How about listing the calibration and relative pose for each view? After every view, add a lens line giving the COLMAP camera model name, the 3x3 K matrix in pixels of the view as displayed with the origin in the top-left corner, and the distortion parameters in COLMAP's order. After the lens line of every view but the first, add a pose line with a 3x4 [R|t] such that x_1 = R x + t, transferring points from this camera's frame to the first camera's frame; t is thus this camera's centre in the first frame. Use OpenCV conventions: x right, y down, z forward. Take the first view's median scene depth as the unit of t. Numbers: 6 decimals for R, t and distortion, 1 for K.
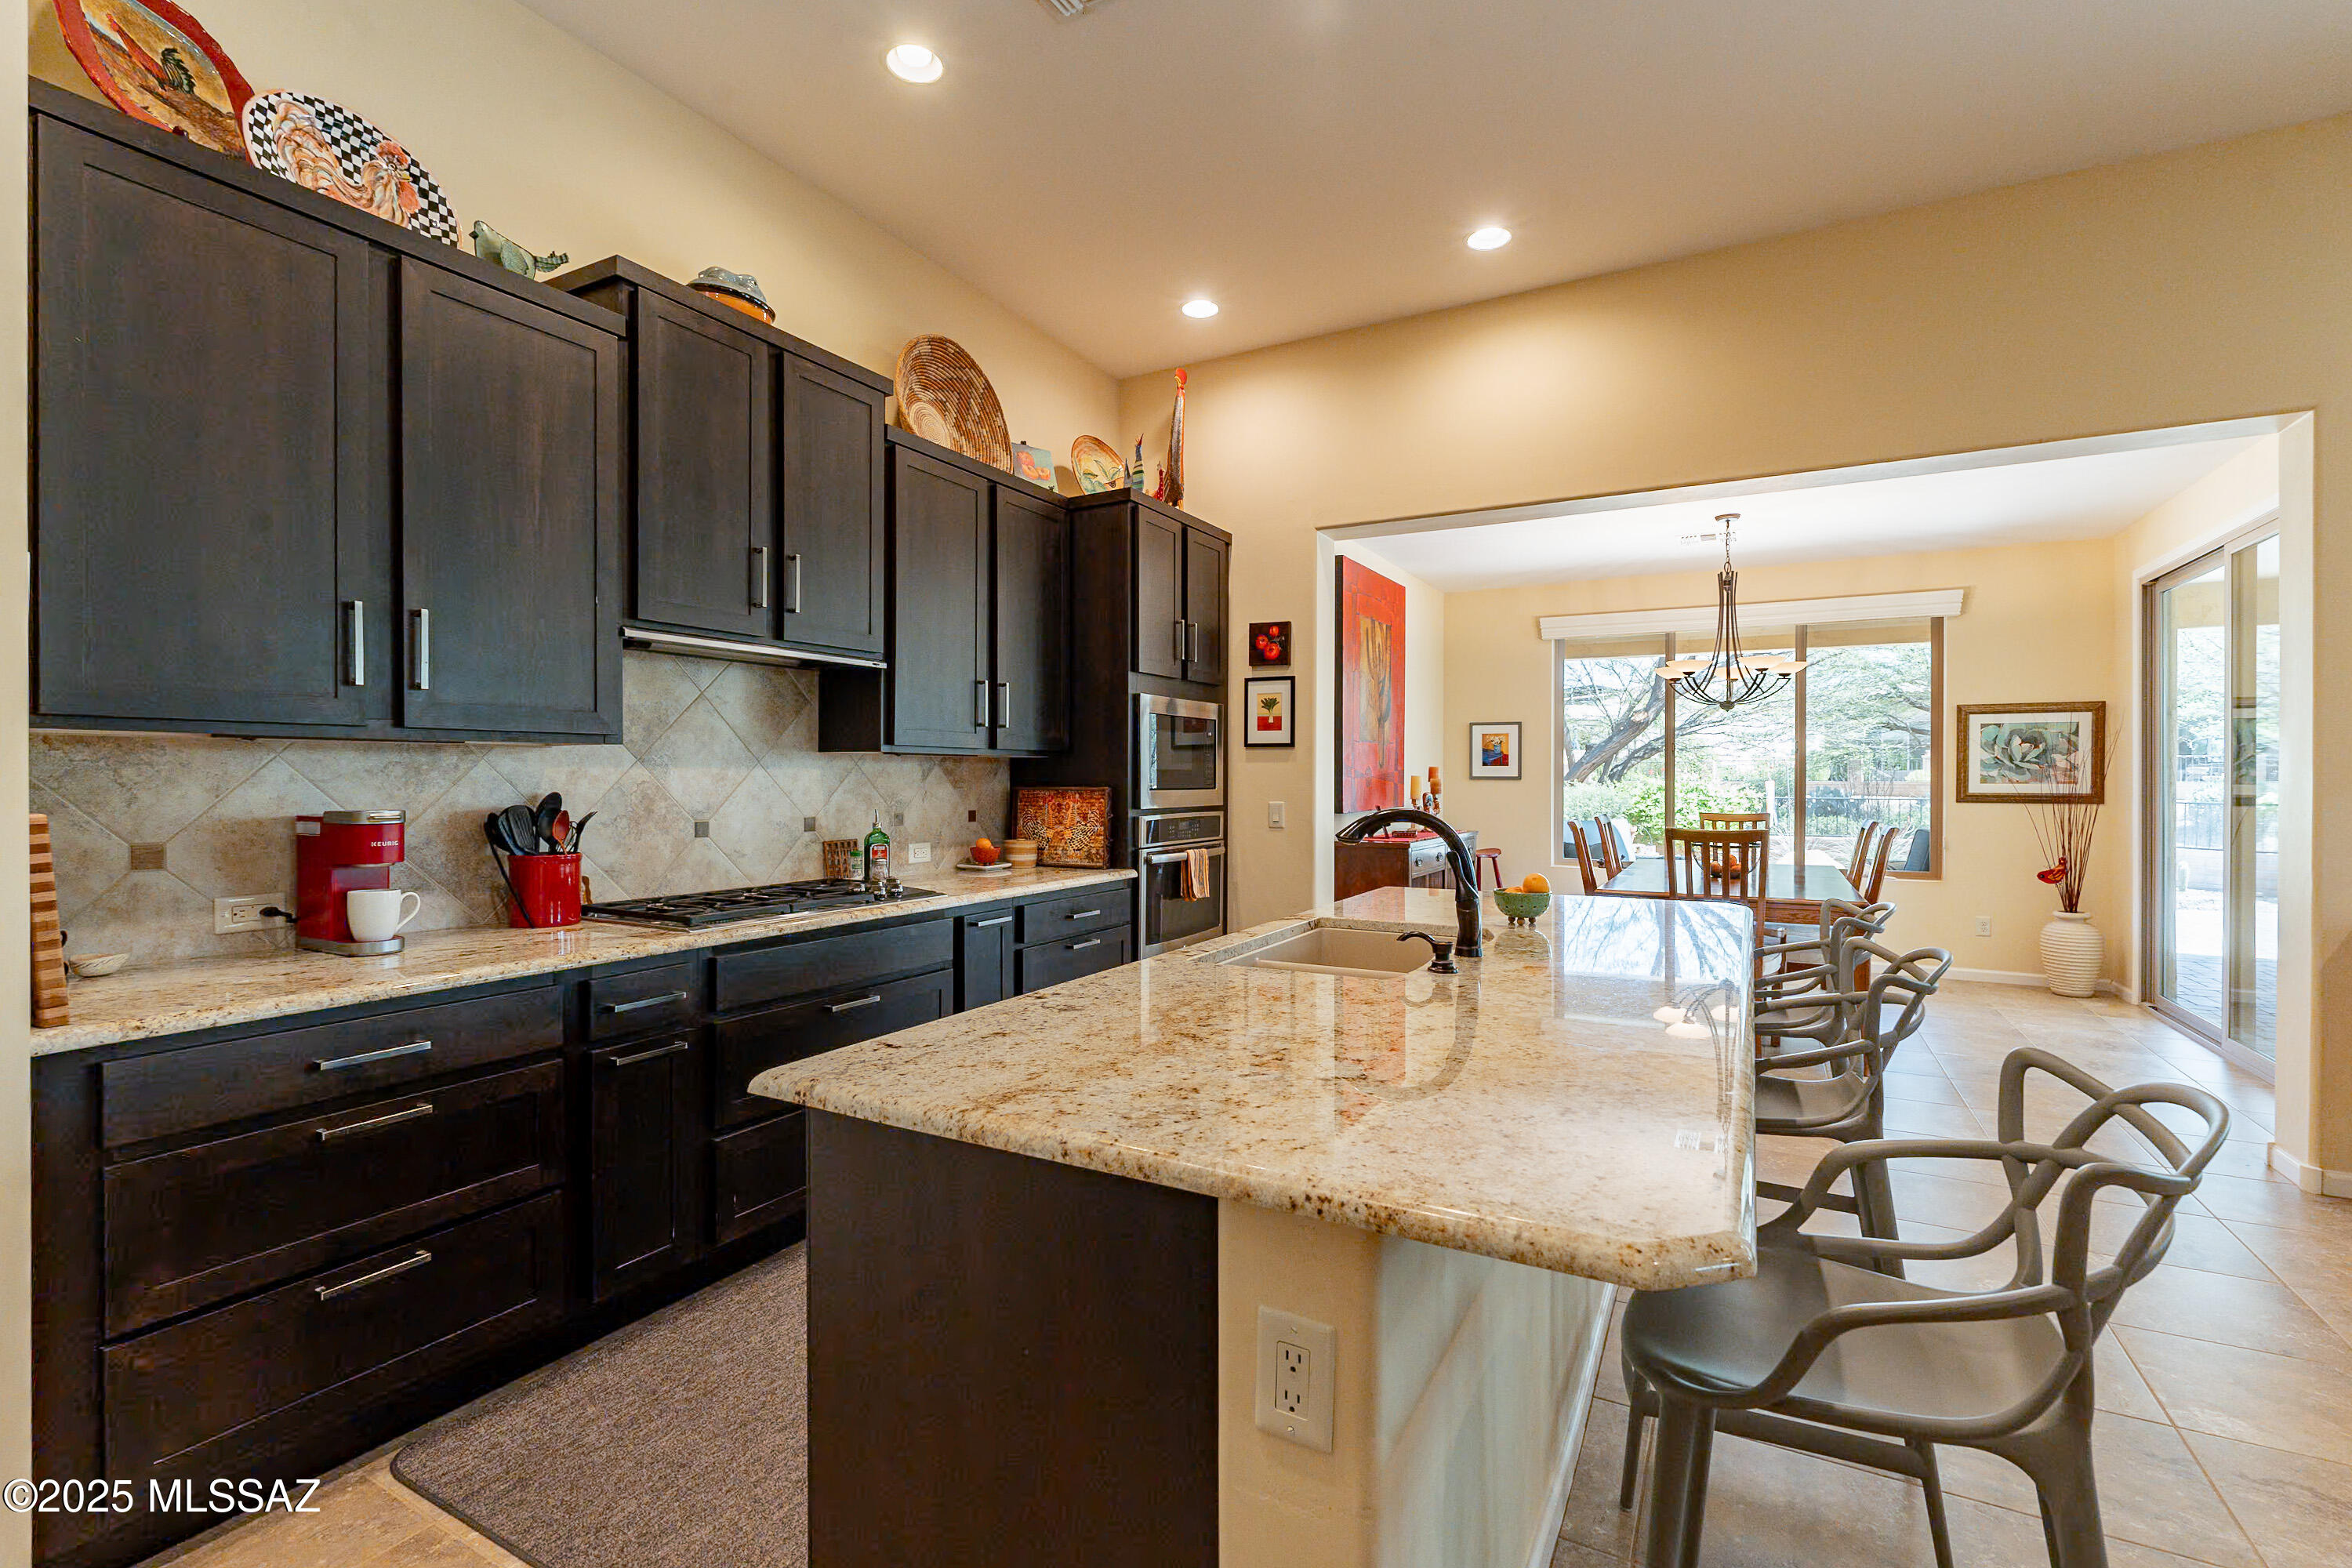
lens RADIAL K [[1034.8, 0, 1174.5], [0, 1034.8, 771.6], [0, 0, 1]] dist [-0.002458, 0.000487]
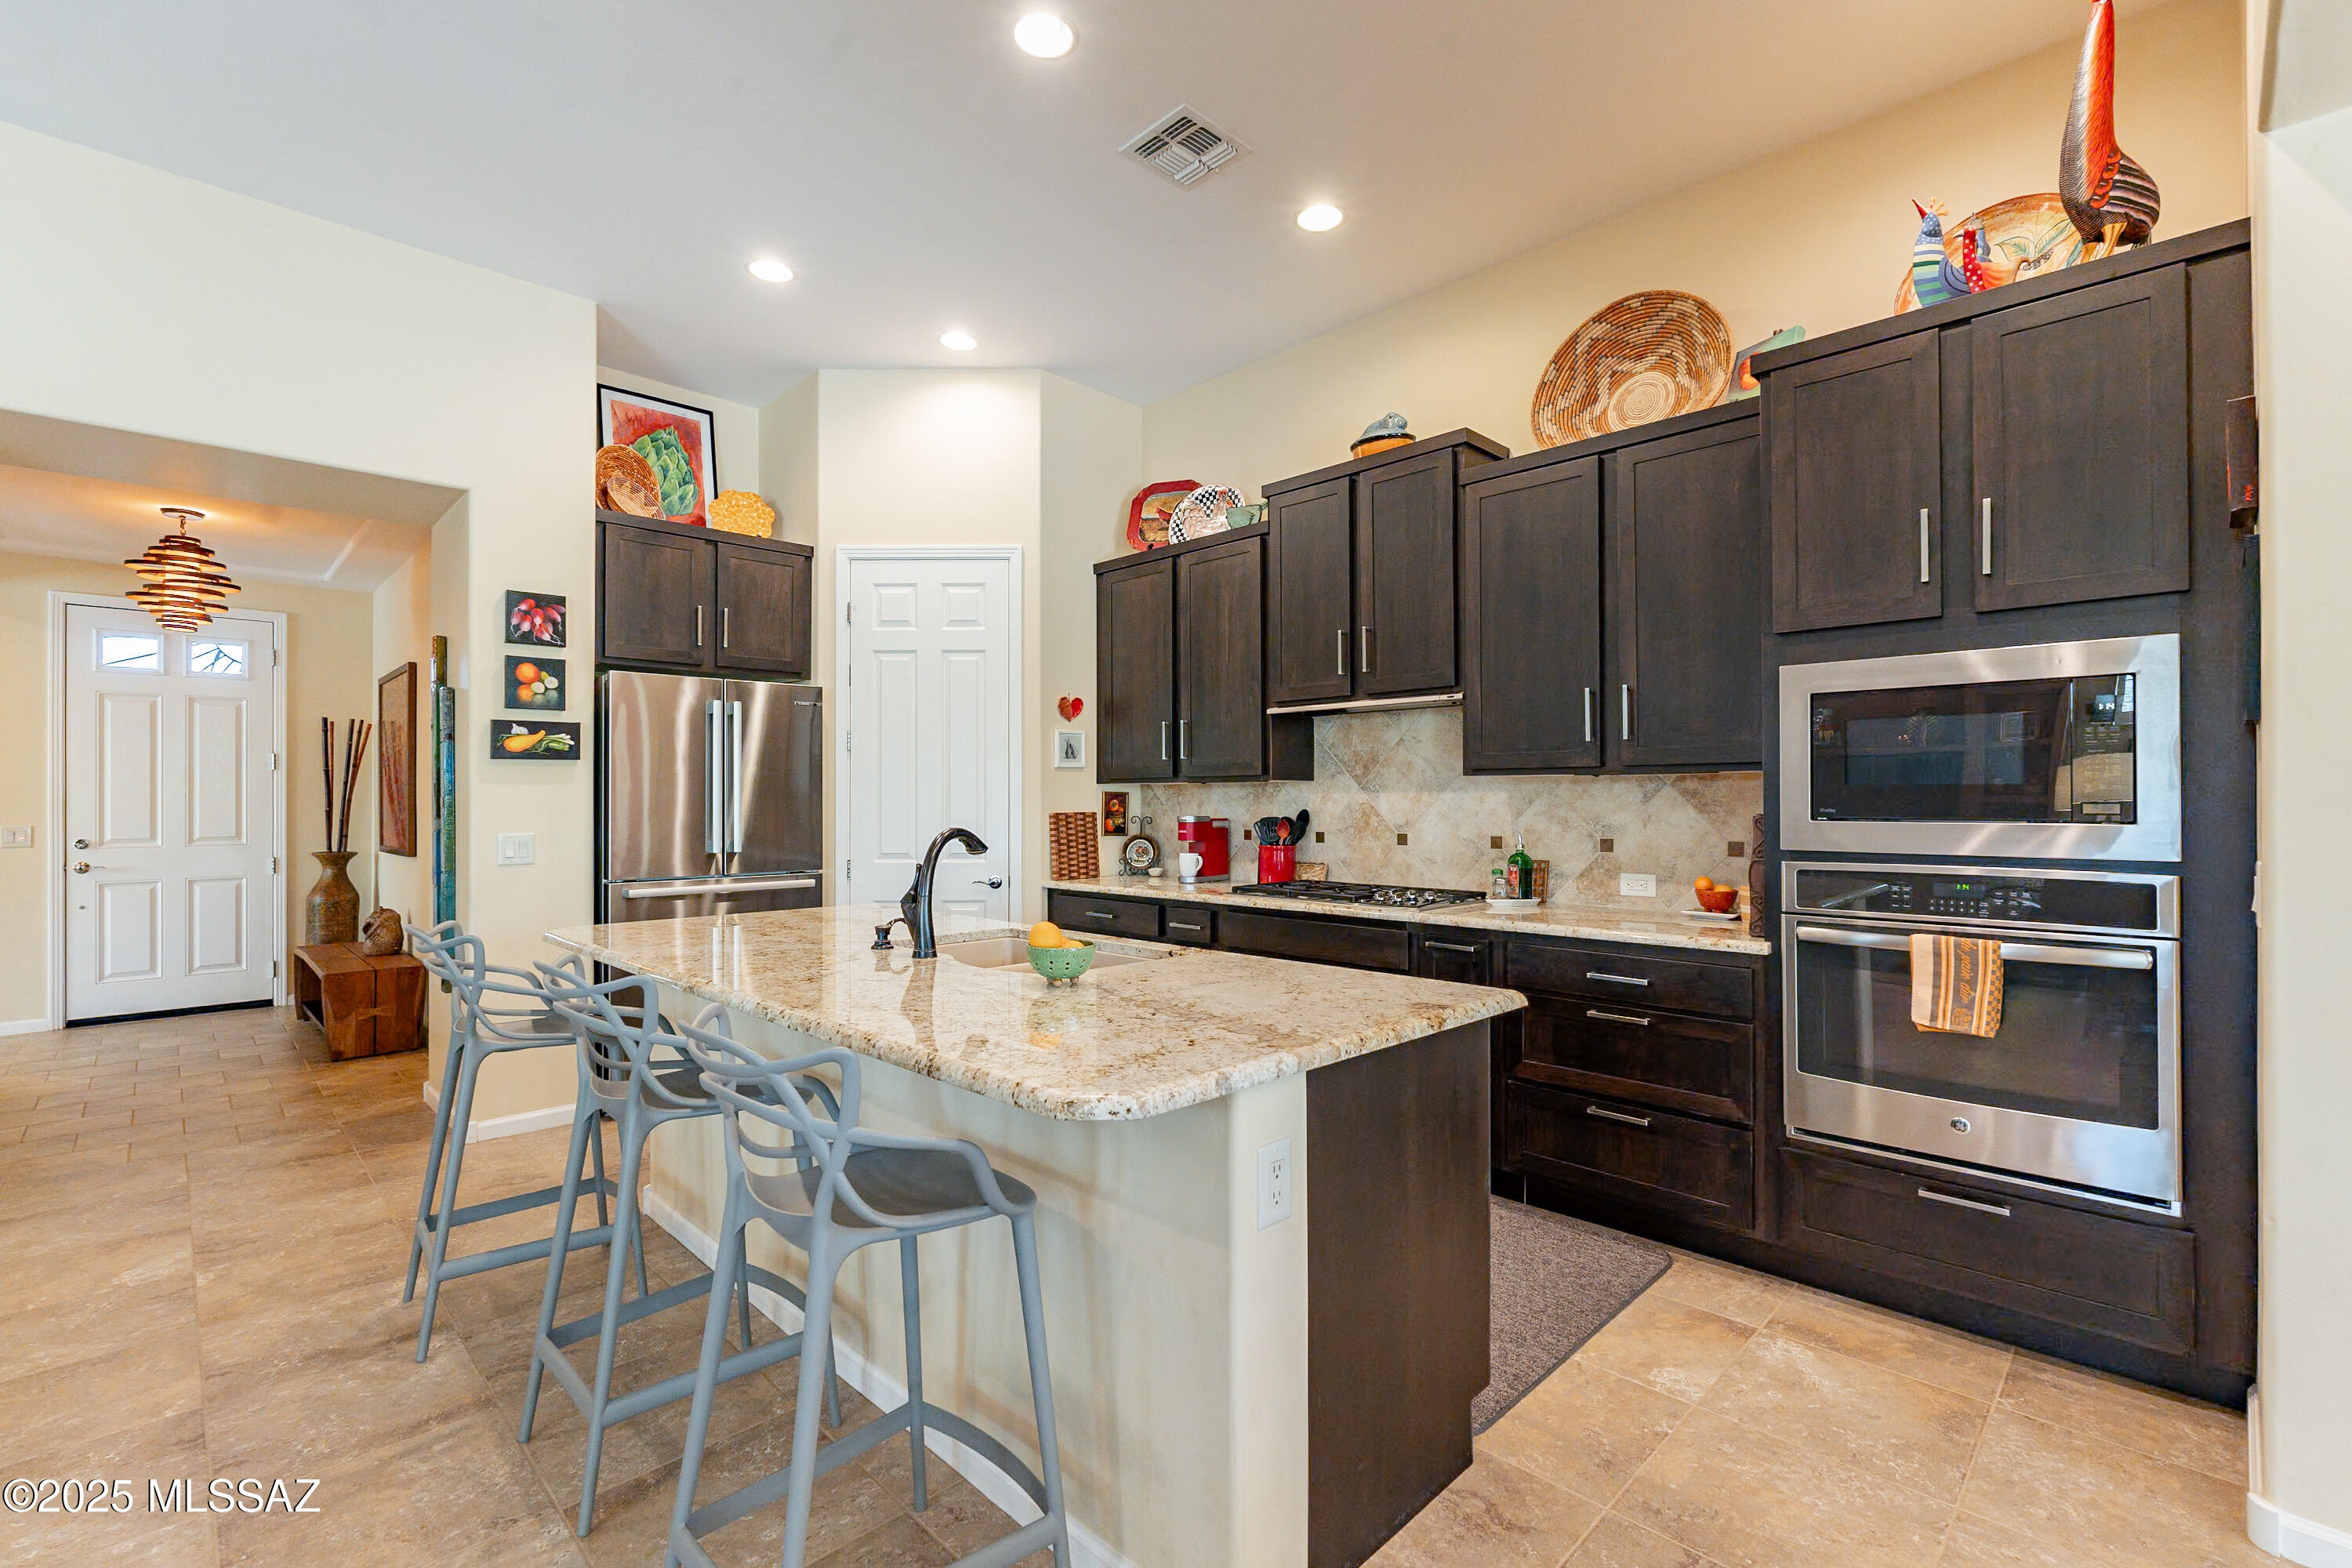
lens RADIAL K [[1034.8, 0, 1191.0], [0, 1034.8, 789.1], [0, 0, 1]] dist [-0.002458, 0.000487]
pose [[-0.271060, -0.009073, -0.962520, 0.669810], [0.007396, 0.999906, -0.011508, 0.003614], [0.962534, -0.010238, -0.270967, 0.822494]]
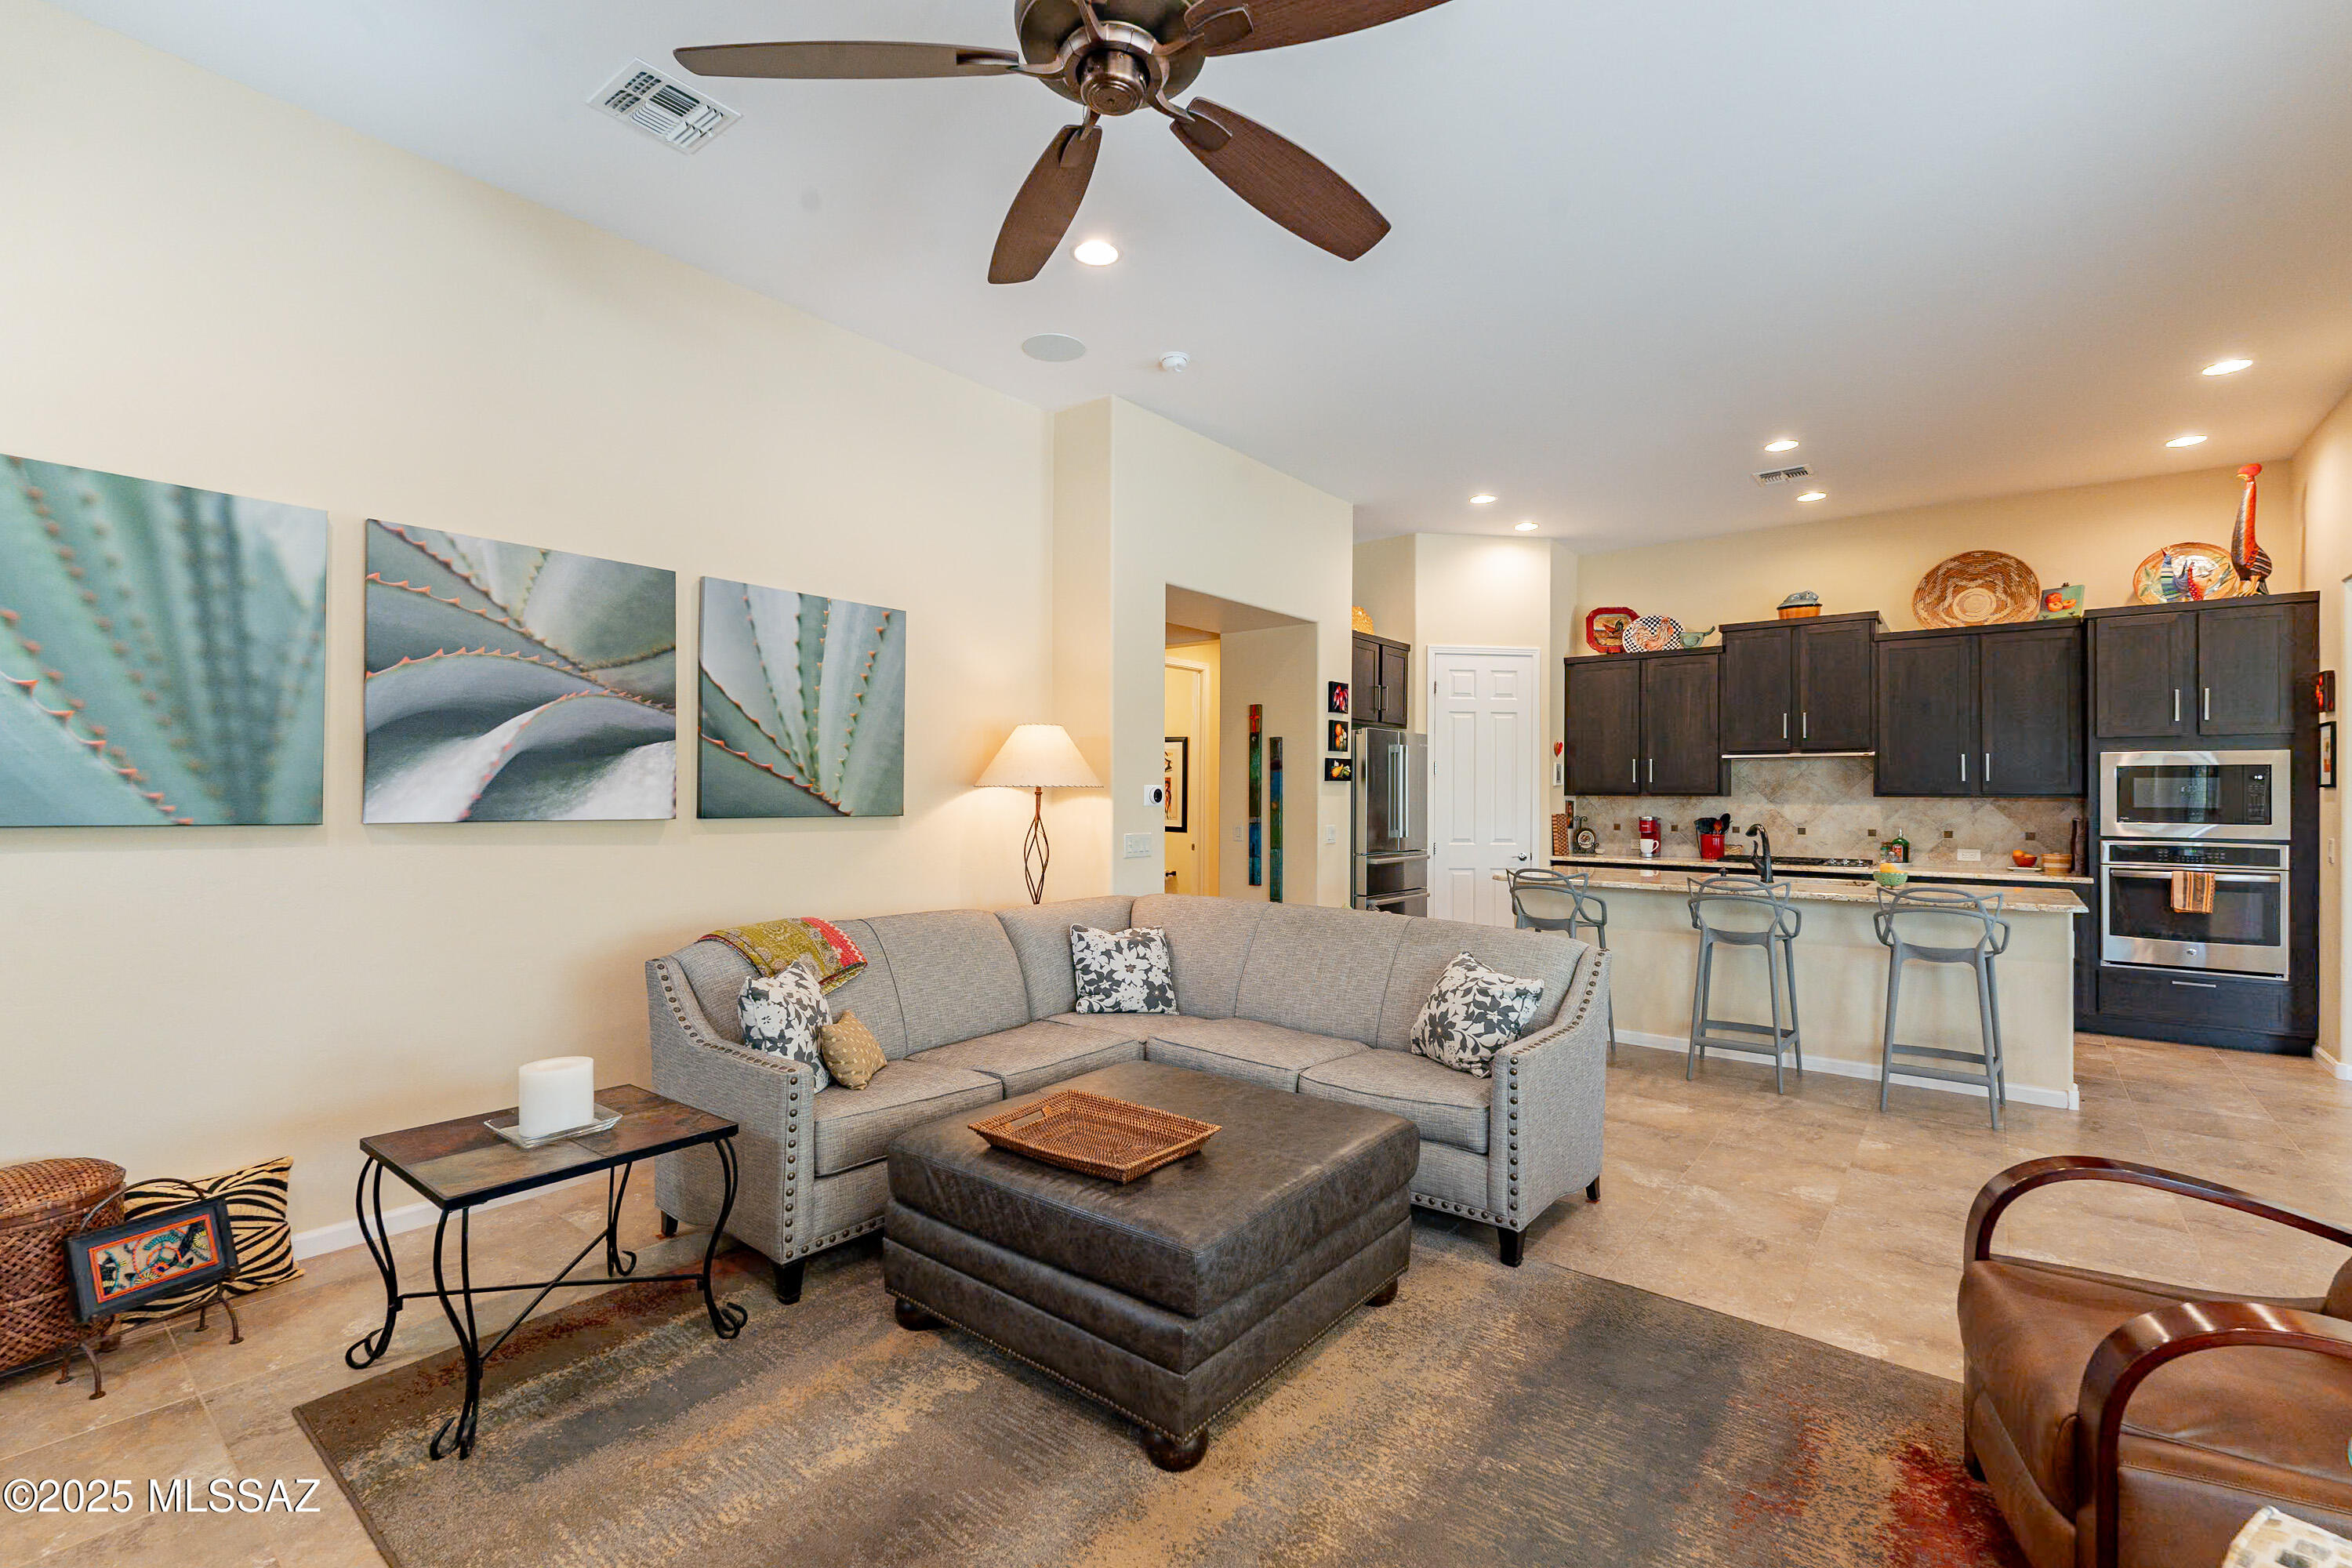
lens RADIAL K [[1034.8, 0, 1173.9], [0, 1034.8, 783.0], [0, 0, 1]] dist [-0.002458, 0.000487]
pose [[-0.166860, -0.012579, -0.985900, 1.549645], [-0.001613, 0.999921, -0.012485, -0.015706], [0.985979, -0.000493, -0.166867, -0.002801]]
